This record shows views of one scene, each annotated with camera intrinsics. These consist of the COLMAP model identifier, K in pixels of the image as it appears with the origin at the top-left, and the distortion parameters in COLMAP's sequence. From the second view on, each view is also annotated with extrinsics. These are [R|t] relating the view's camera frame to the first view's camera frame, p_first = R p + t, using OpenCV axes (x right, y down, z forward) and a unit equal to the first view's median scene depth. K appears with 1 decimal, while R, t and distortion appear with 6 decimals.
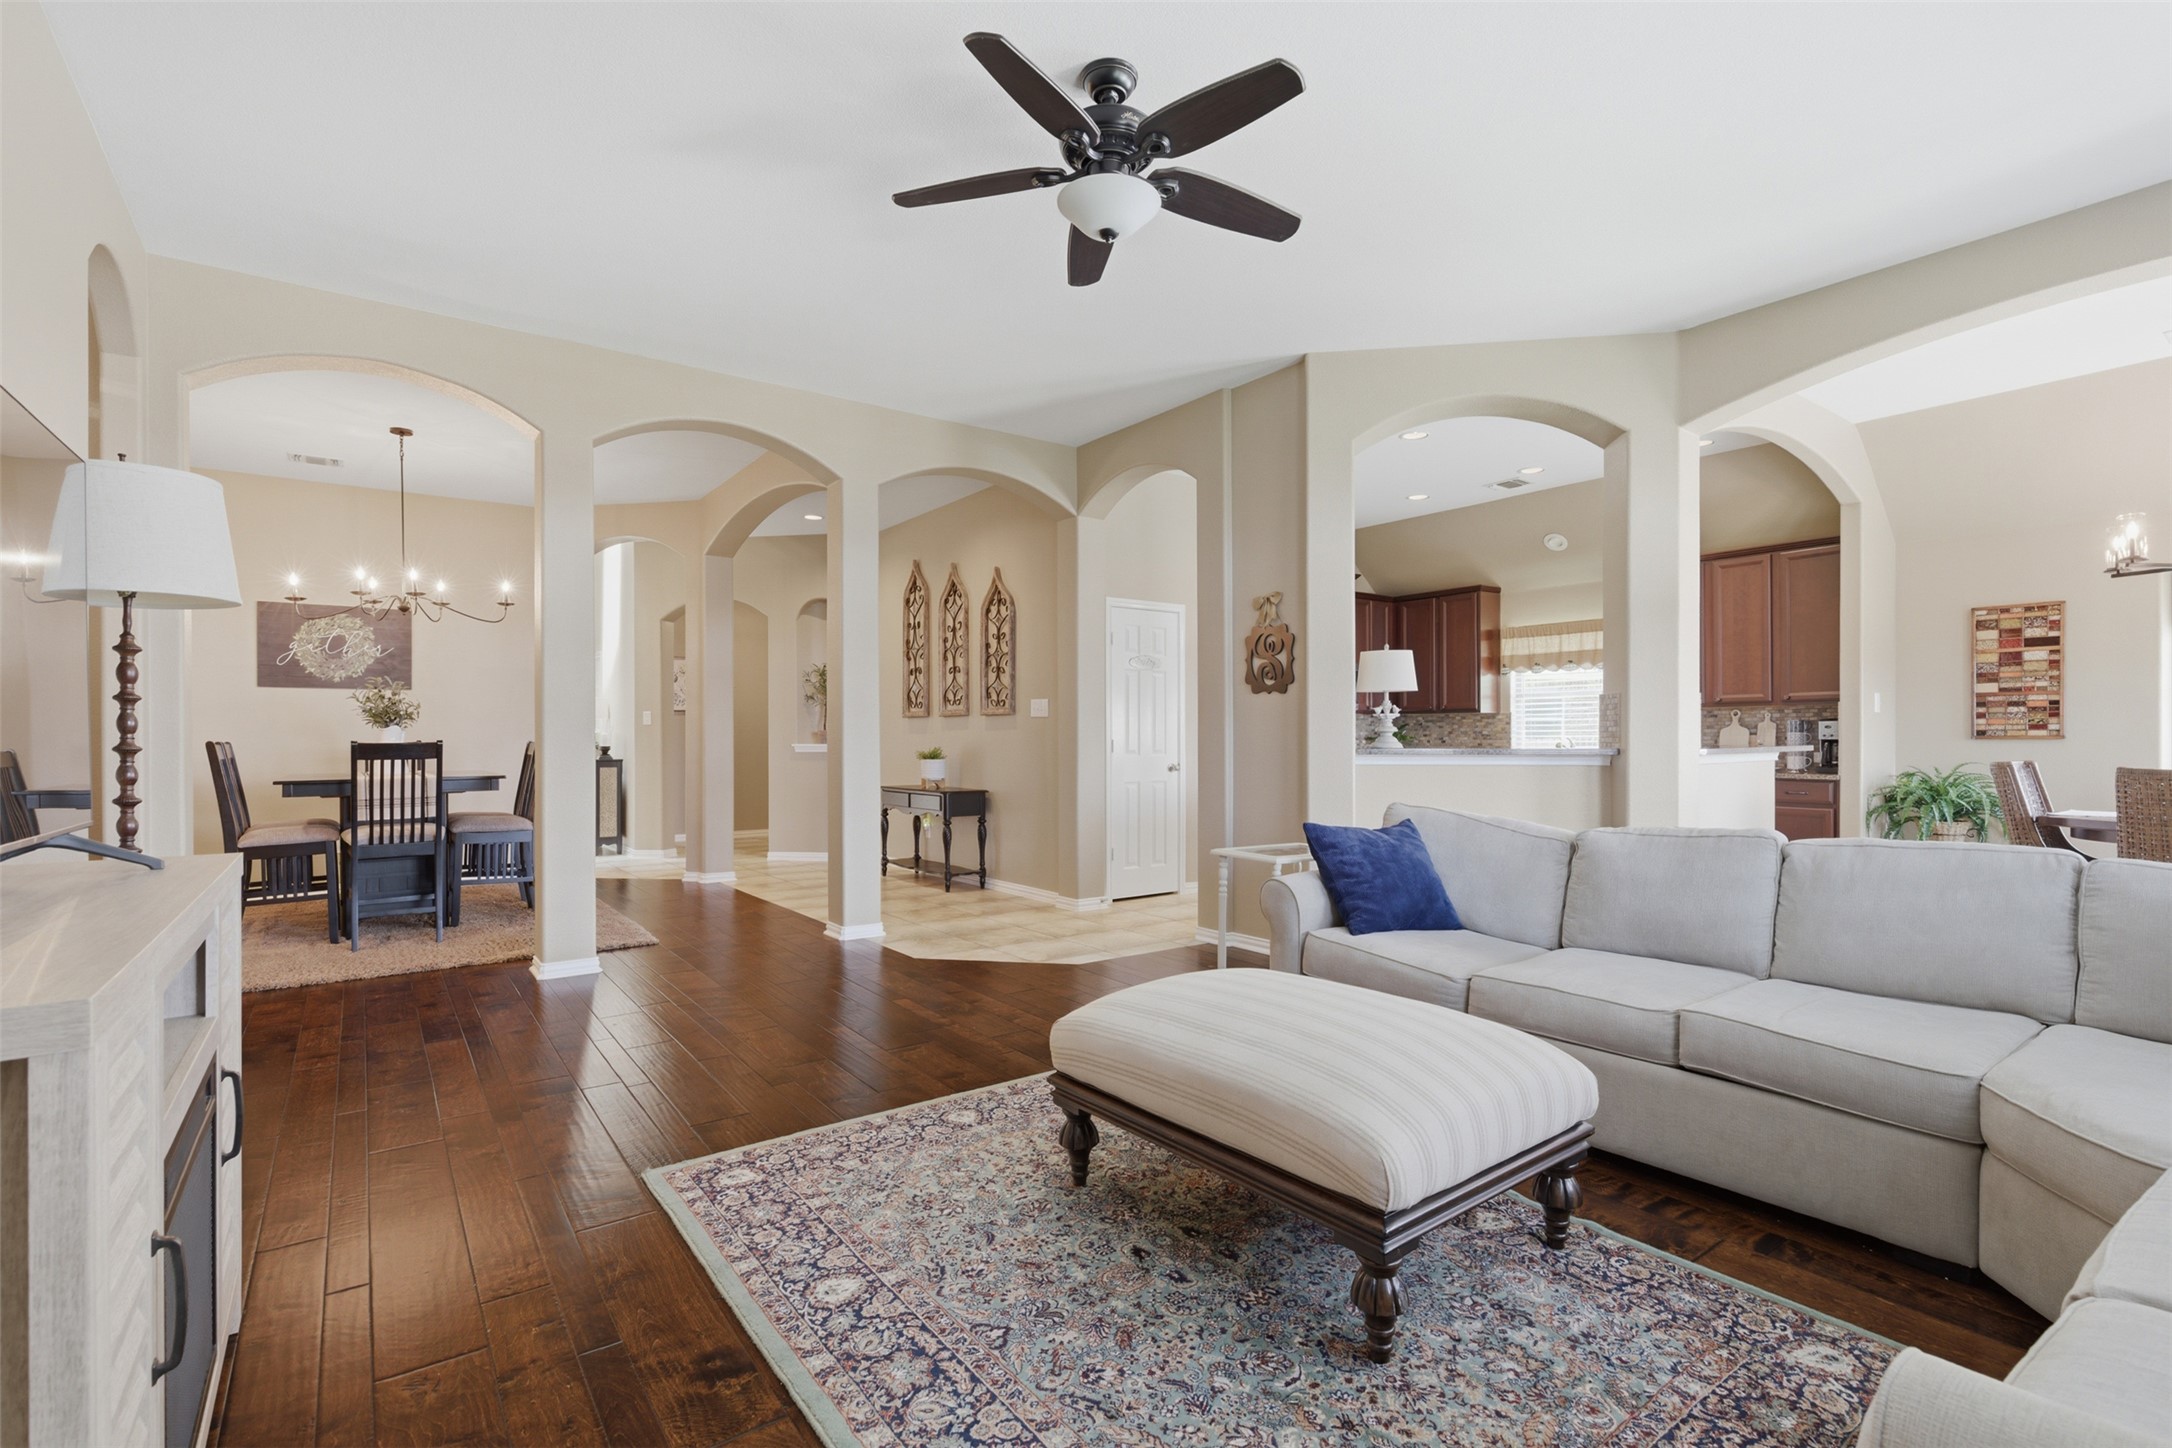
lens RADIAL K [[993.7, 0, 1076.9], [0, 993.7, 736.3], [0, 0, 1]] dist [-0.004066, 0.000412]
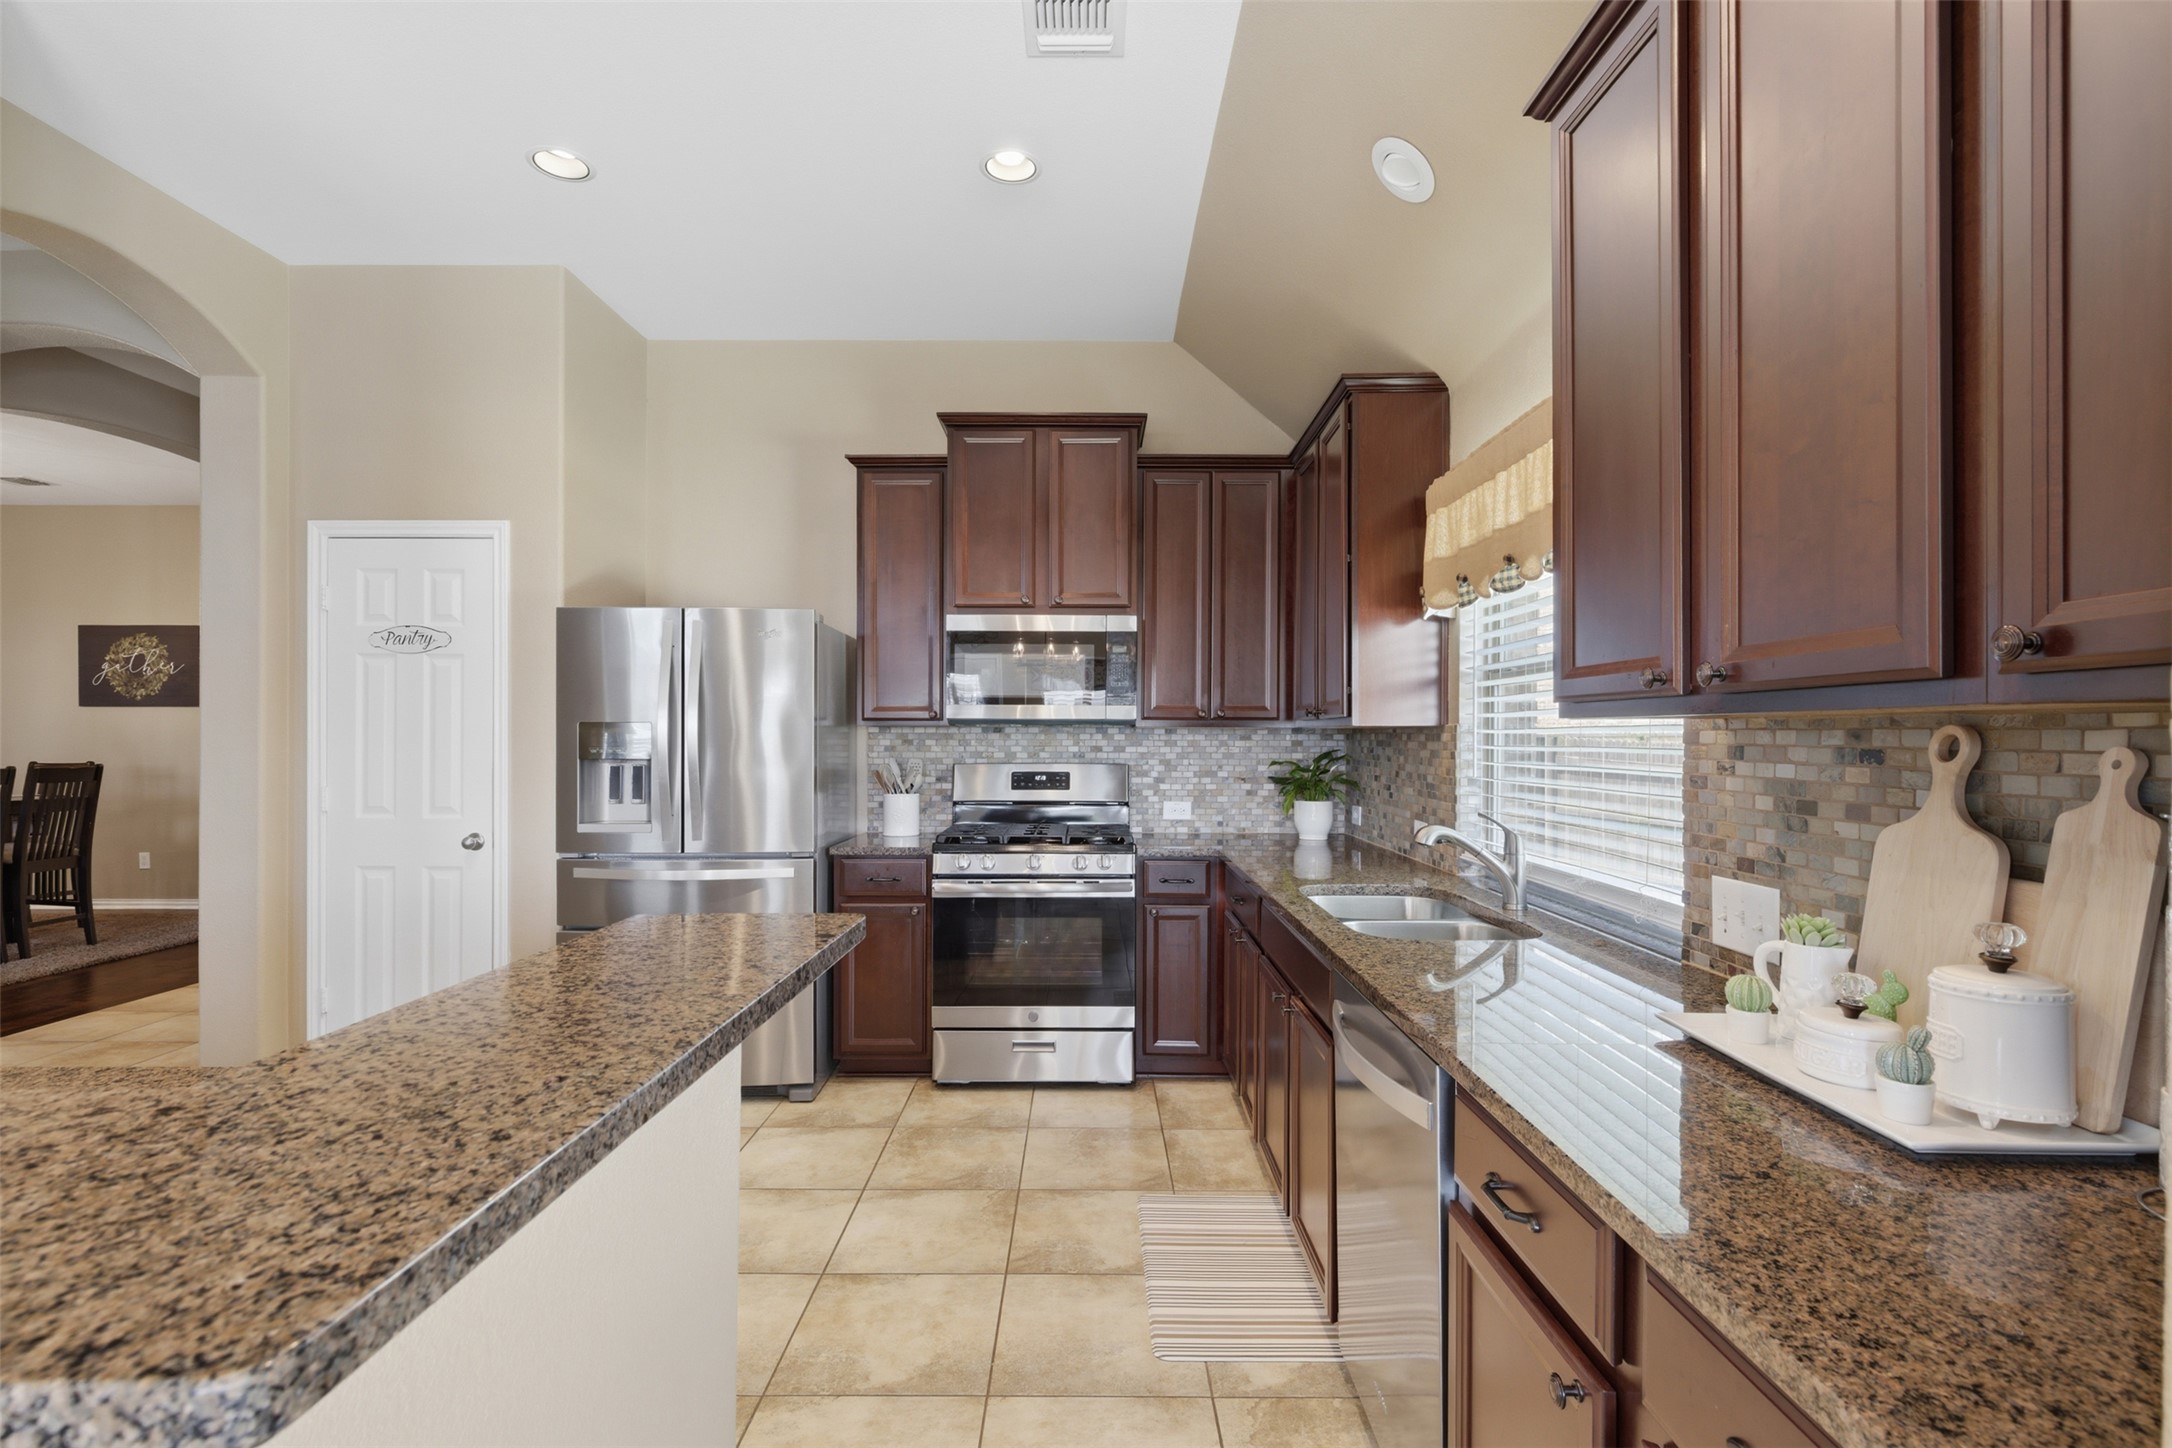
lens RADIAL K [[993.7, 0, 1072.9], [0, 993.7, 731.5], [0, 0, 1]] dist [-0.004066, 0.000412]
pose [[0.800649, 0.002525, -0.599128, 0.765027], [-0.004176, 0.999990, -0.001367, -0.029873], [0.599119, 0.003596, 0.800652, 0.912237]]
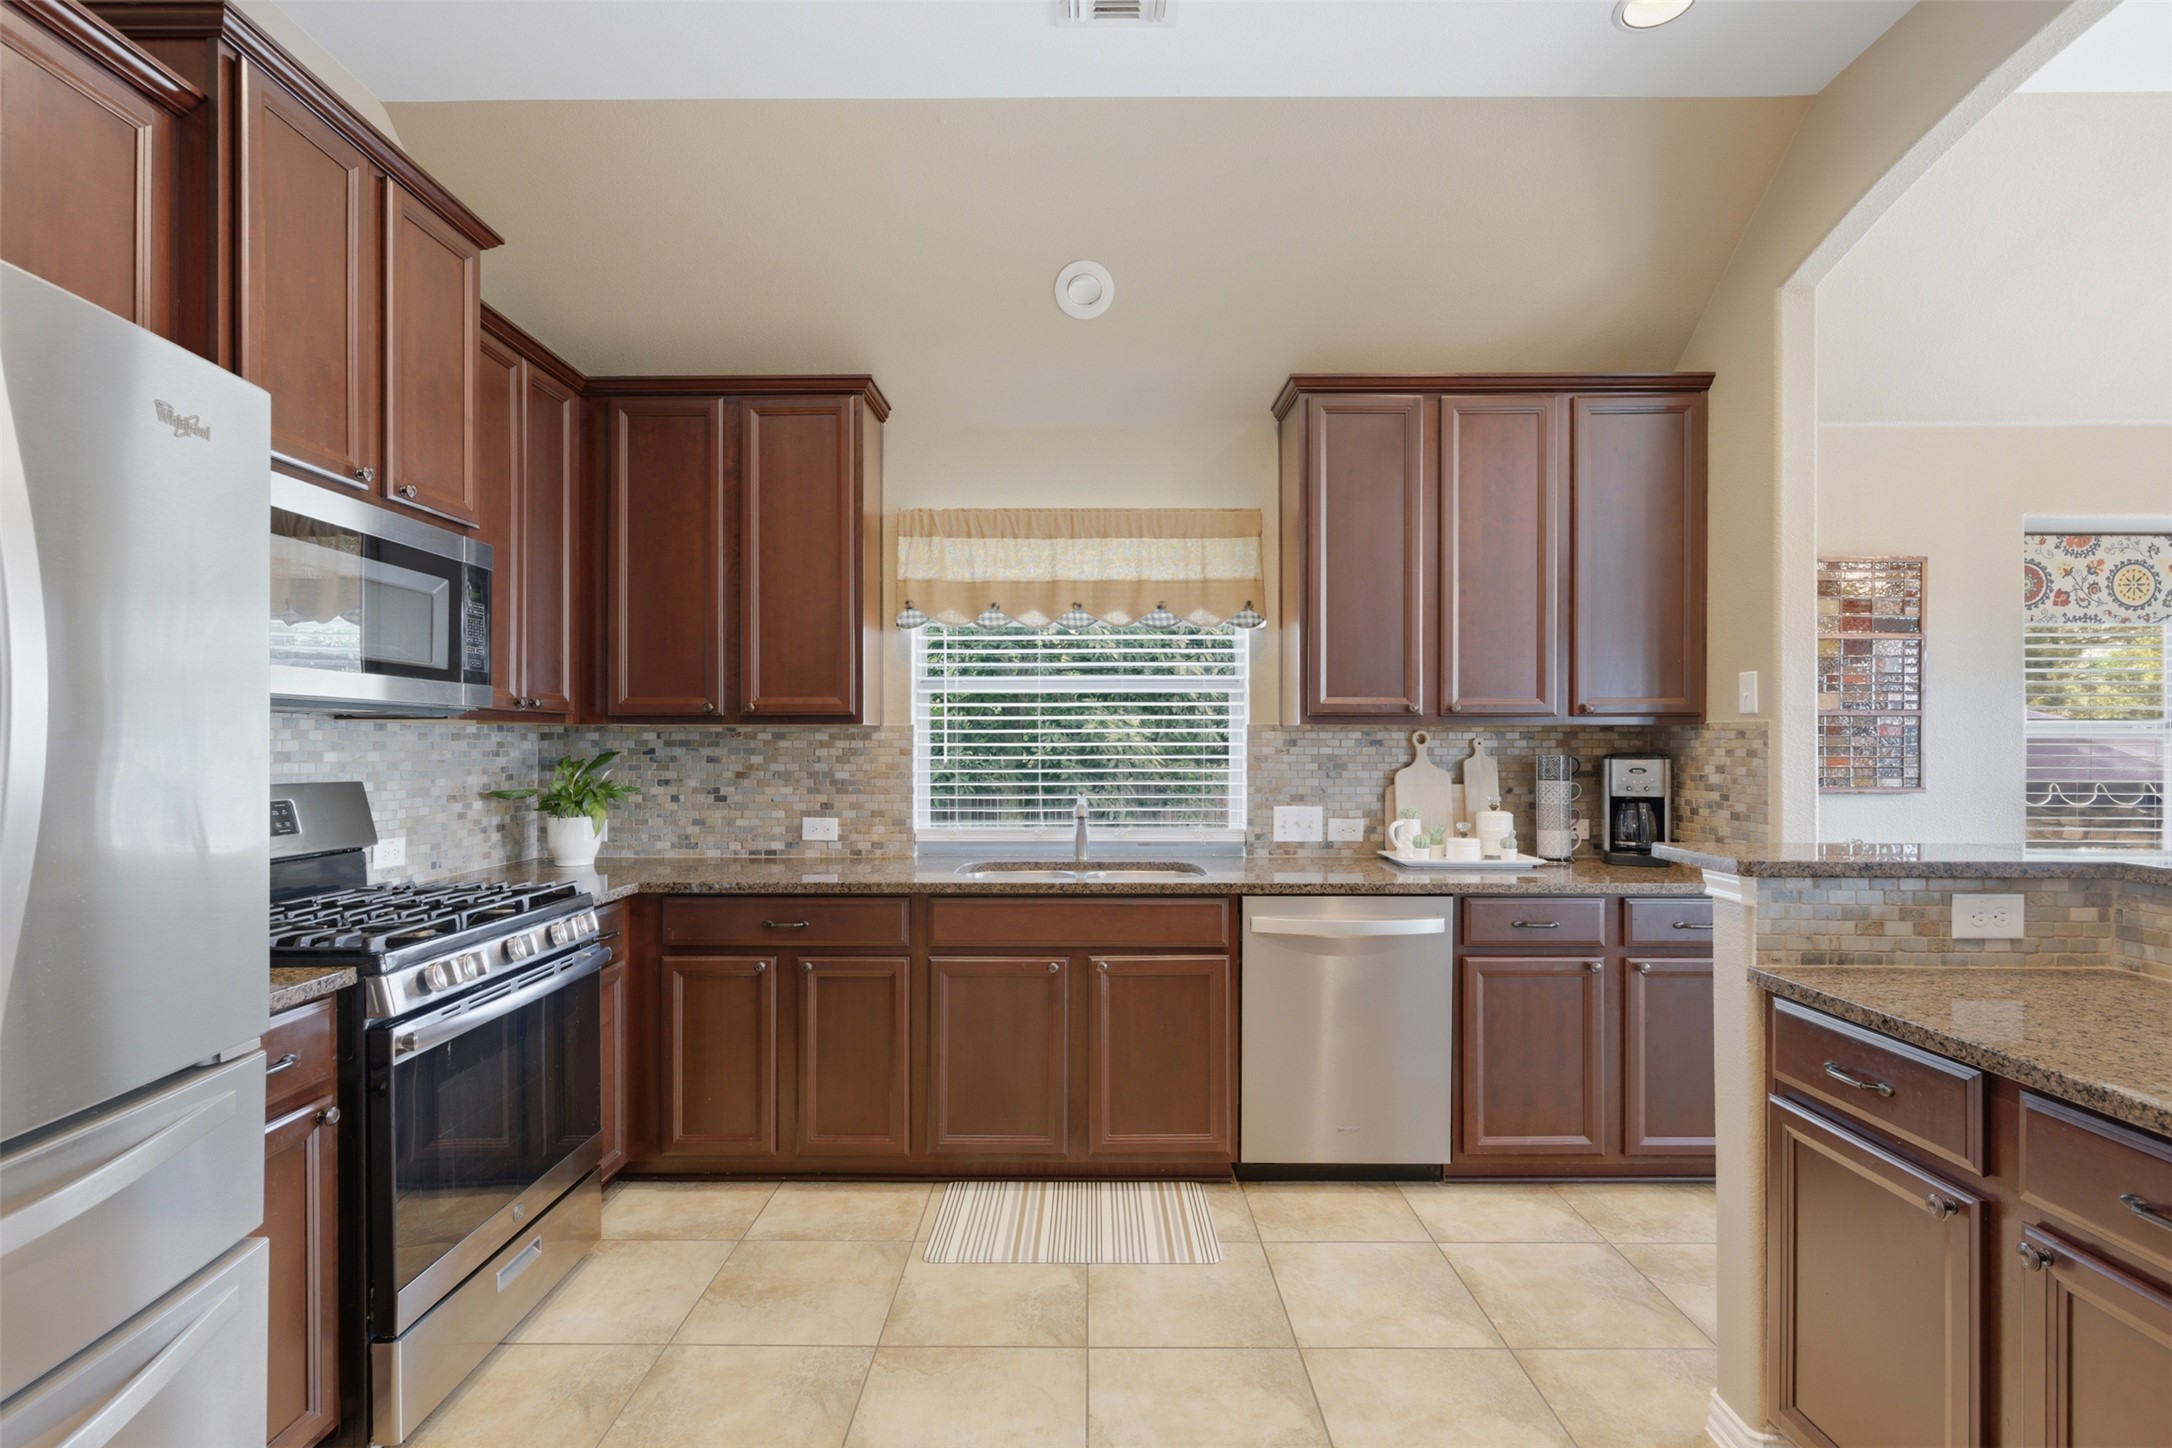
lens RADIAL K [[993.7, 0, 1089.3], [0, 993.7, 746.7], [0, 0, 1]] dist [-0.004066, 0.000412]
pose [[0.586676, -0.002106, 0.809819, 0.222971], [-0.001975, 0.999990, 0.004031, -0.024838], [-0.809820, -0.003964, 0.586665, 1.012478]]
